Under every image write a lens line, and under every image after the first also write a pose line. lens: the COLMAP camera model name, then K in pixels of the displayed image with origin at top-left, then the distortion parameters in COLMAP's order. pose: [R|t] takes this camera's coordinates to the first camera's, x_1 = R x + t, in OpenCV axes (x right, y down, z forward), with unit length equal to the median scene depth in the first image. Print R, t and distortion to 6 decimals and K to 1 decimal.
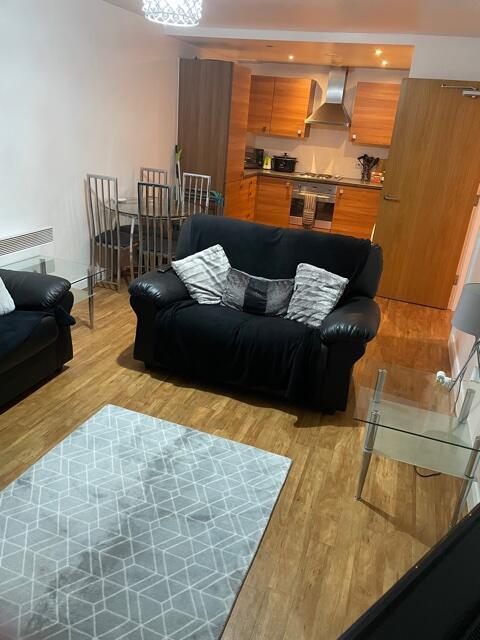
lens RADIAL K [[480.7, 0, 242.7], [0, 480.7, 320.0], [0, 0, 1]] dist [0.087498, -0.094847]
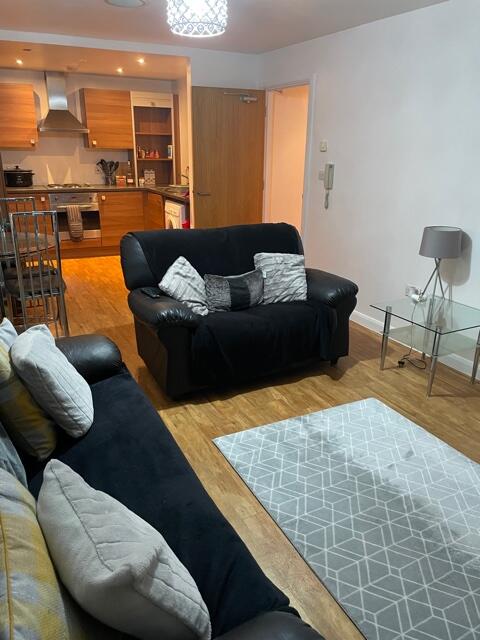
lens RADIAL K [[480.7, 0, 242.7], [0, 480.7, 320.0], [0, 0, 1]] dist [0.087498, -0.094847]
pose [[0.685766, -0.318915, 0.654231, -0.451380], [0.321766, 0.939118, 0.120513, -0.079119], [-0.652834, 0.127866, 0.746631, 0.140421]]
